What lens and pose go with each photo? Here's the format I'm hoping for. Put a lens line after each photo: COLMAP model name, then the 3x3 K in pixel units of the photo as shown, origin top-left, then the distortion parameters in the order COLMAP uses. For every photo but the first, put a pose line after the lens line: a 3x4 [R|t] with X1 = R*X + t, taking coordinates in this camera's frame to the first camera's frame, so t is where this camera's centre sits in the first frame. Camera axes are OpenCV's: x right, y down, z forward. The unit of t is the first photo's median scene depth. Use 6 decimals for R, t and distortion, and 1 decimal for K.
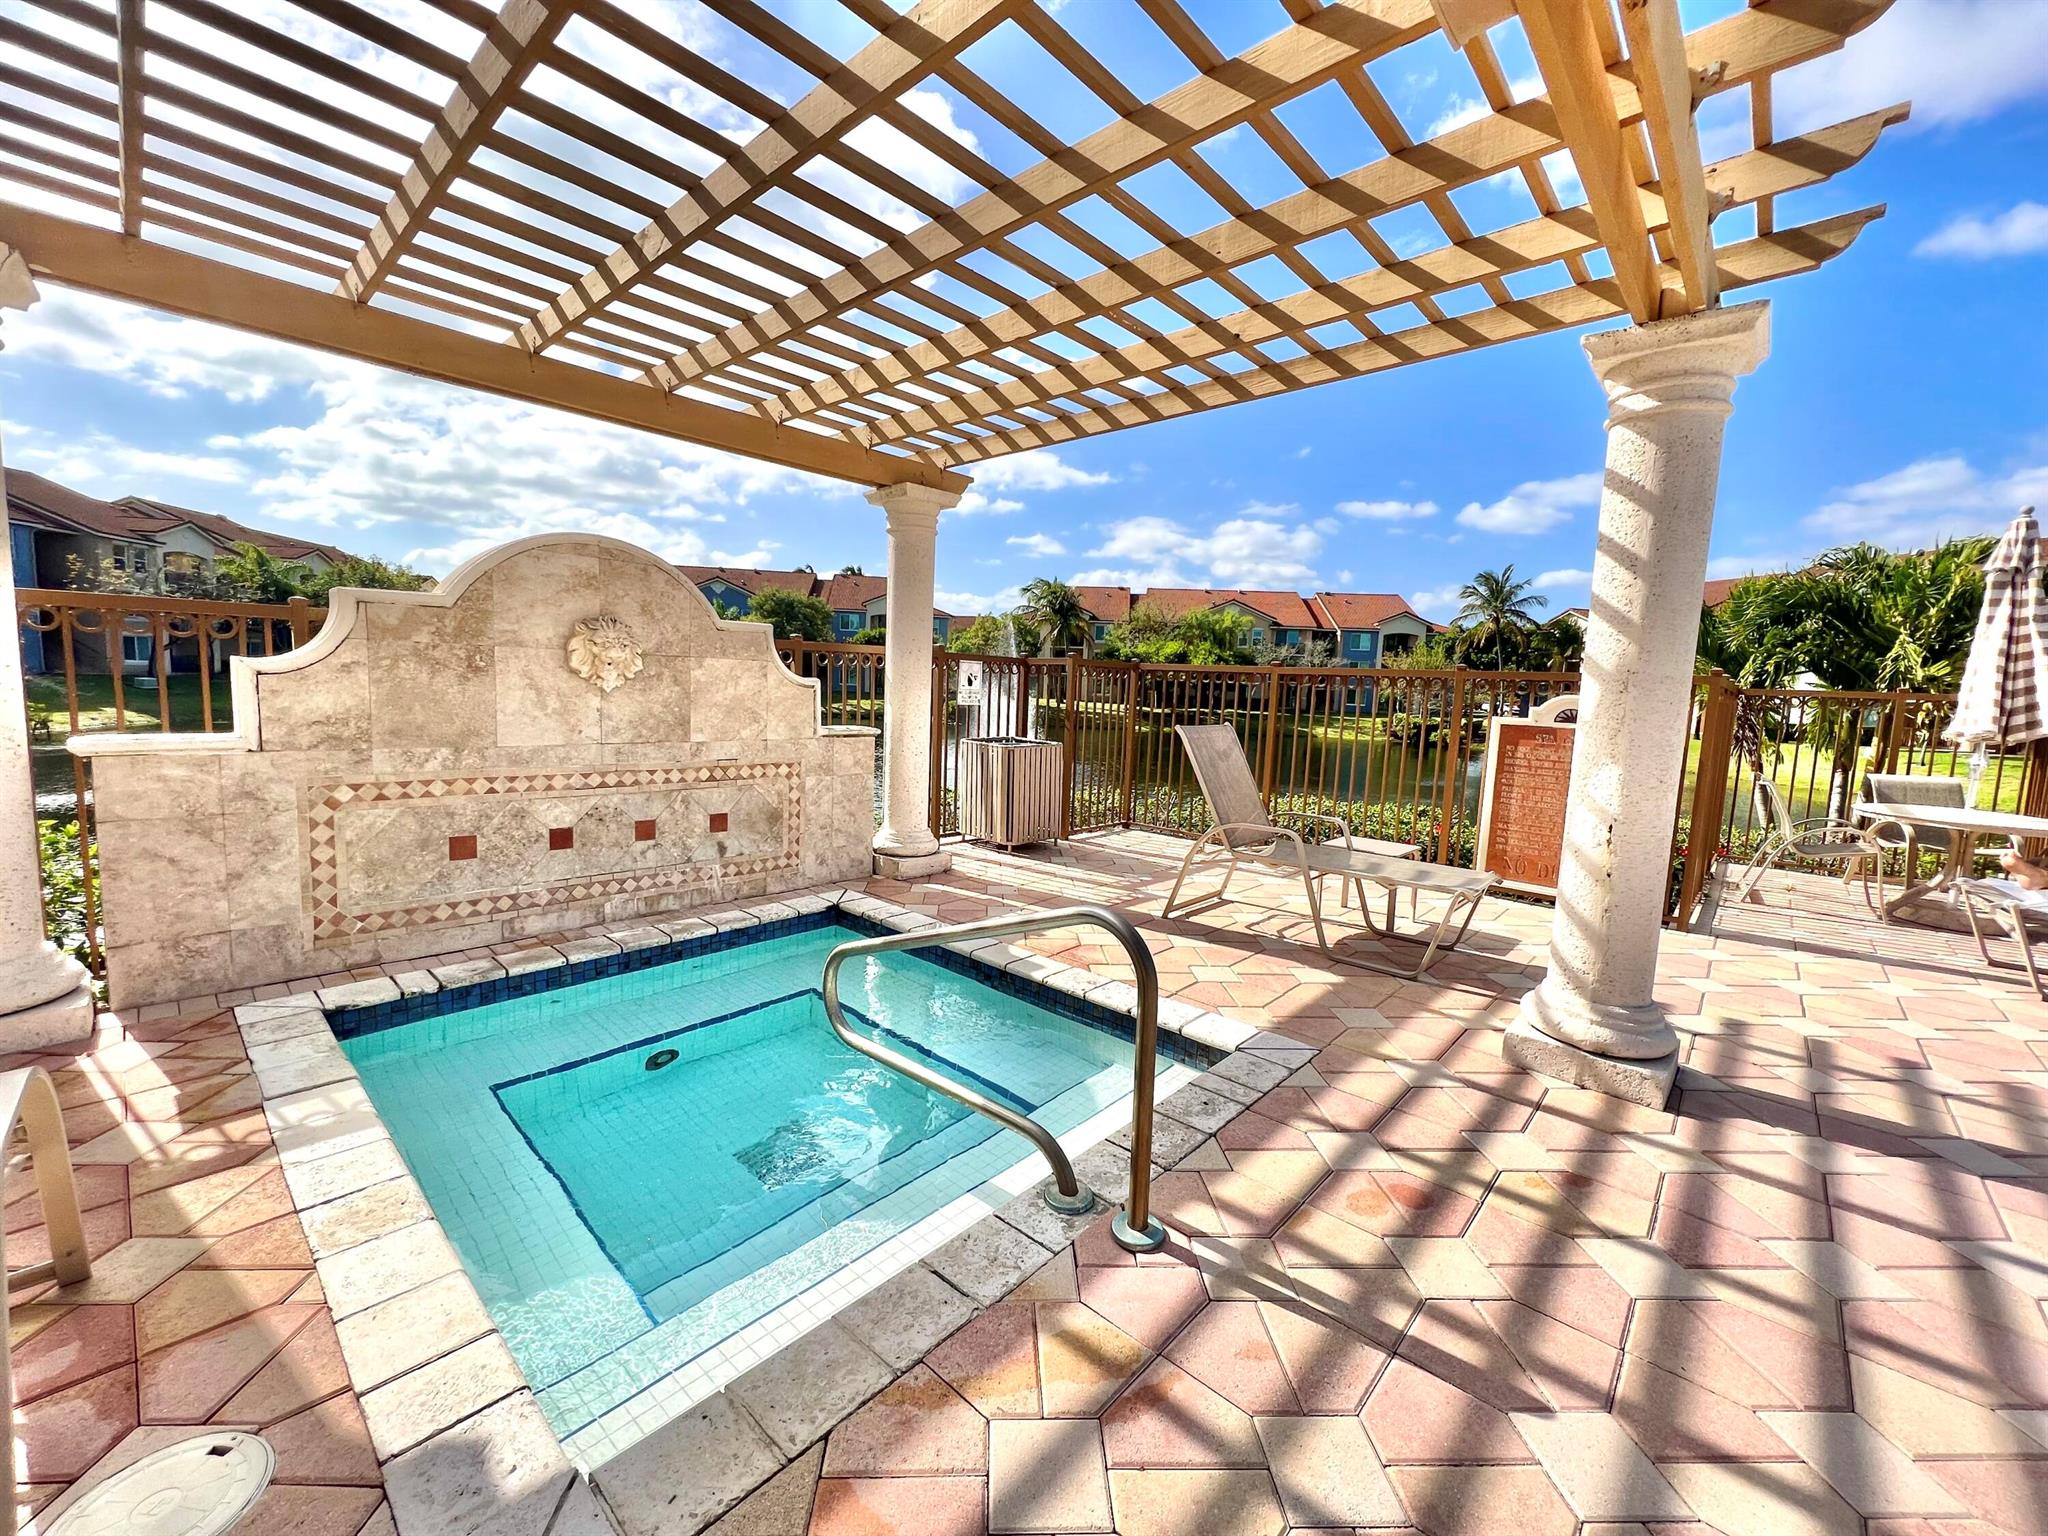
lens RADIAL K [[821.8, 0, 1021.4], [0, 821.8, 771.8], [0, 0, 1]] dist [0.001676, -0.000444]
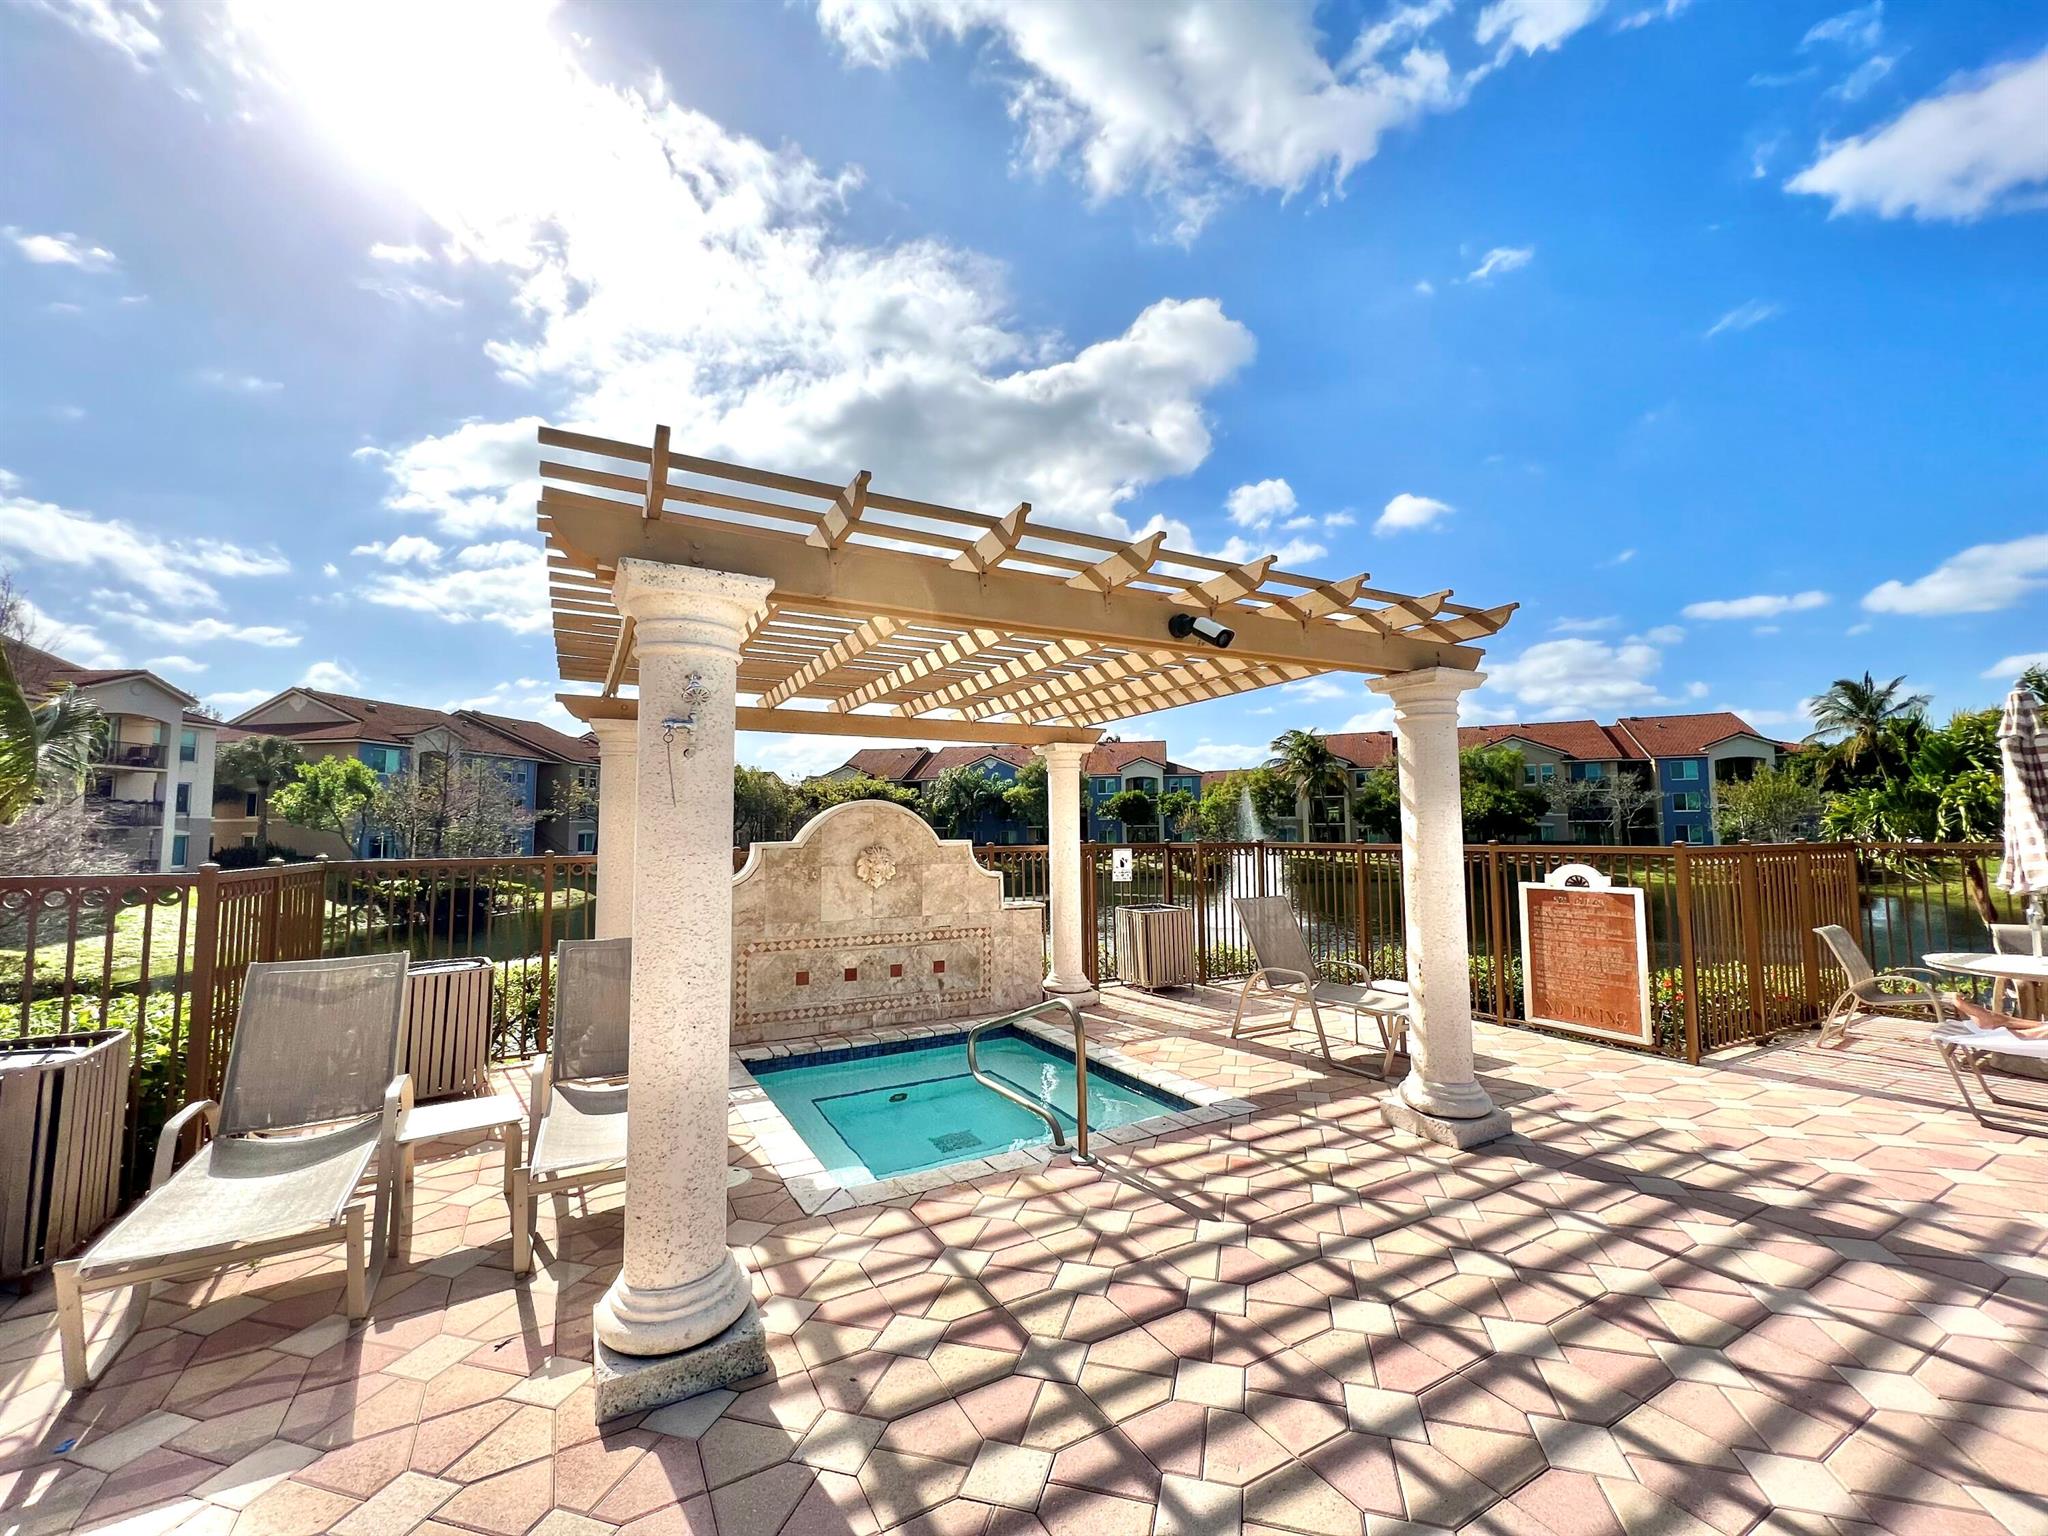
lens RADIAL K [[821.8, 0, 1018.7], [0, 821.8, 767.5], [0, 0, 1]] dist [0.001676, -0.000444]
pose [[0.946840, -0.073457, -0.313206, 0.361340], [0.011597, 0.980743, -0.194960, -0.005443], [0.321495, 0.180964, 0.929458, -0.593813]]
